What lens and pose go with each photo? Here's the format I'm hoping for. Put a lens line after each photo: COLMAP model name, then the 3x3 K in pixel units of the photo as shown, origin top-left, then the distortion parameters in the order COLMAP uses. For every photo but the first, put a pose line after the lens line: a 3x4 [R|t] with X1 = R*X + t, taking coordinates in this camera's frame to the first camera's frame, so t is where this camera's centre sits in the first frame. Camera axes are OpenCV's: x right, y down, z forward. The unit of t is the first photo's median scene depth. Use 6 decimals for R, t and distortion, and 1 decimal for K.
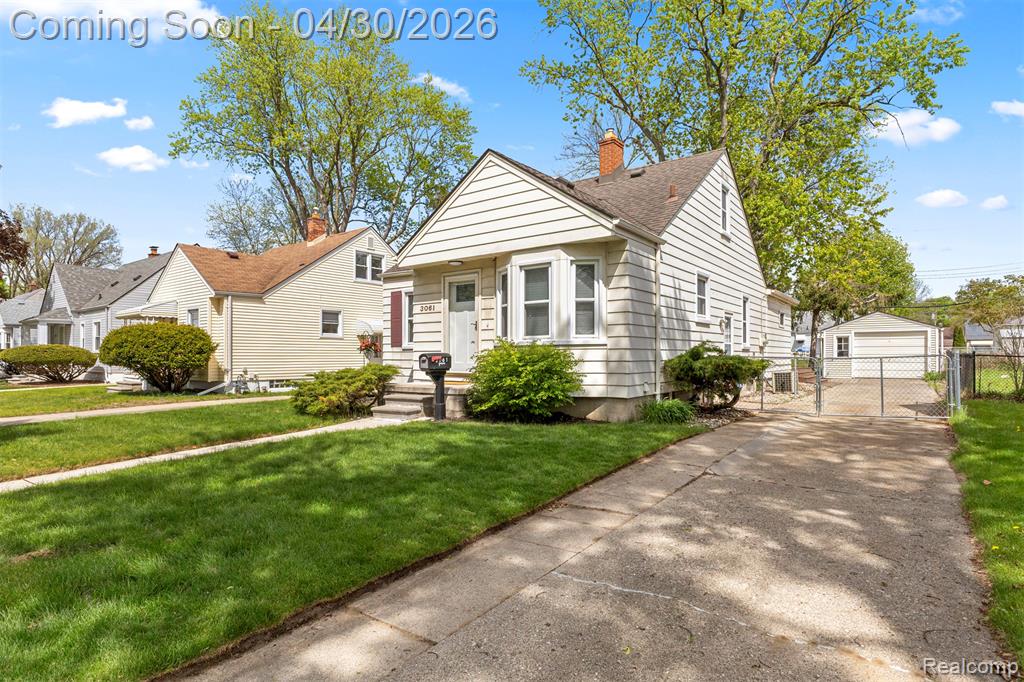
lens RADIAL K [[541.3, 0, 512.2], [0, 541.3, 349.3], [0, 0, 1]] dist [-0.007293, -0.001158]
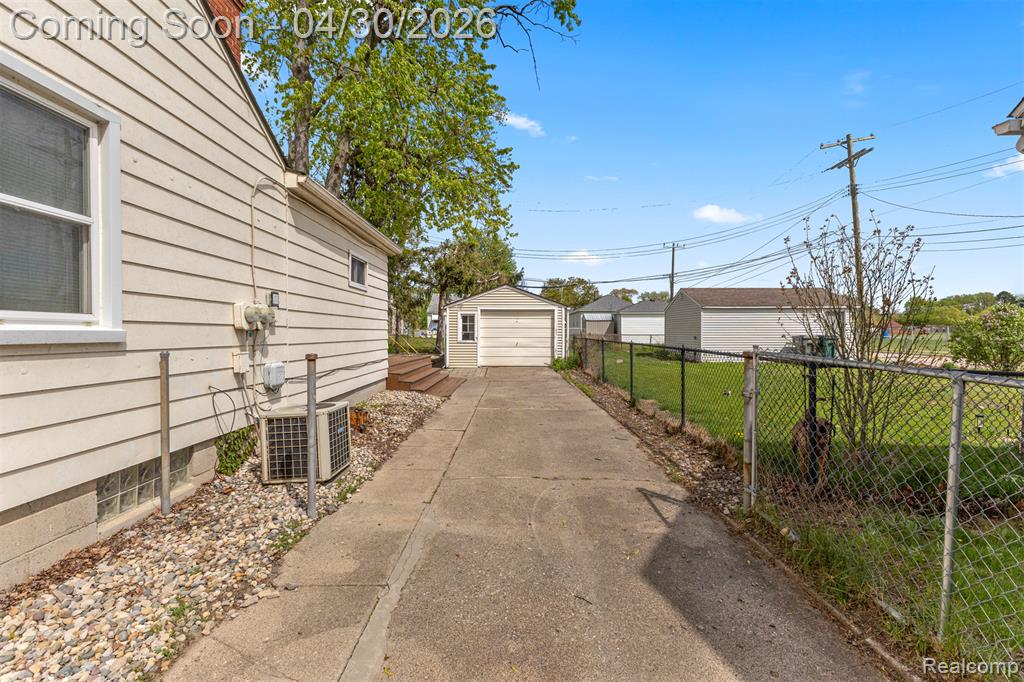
lens RADIAL K [[438.5, 0, 512.1], [0, 438.5, 341.7], [0, 0, 1]] dist [0.008972, 0.000003]
pose [[0.798592, -0.011920, 0.601755, 0.278946], [-0.008725, 0.999470, 0.031377, -0.004929], [-0.601810, -0.030308, 0.798064, 0.450777]]
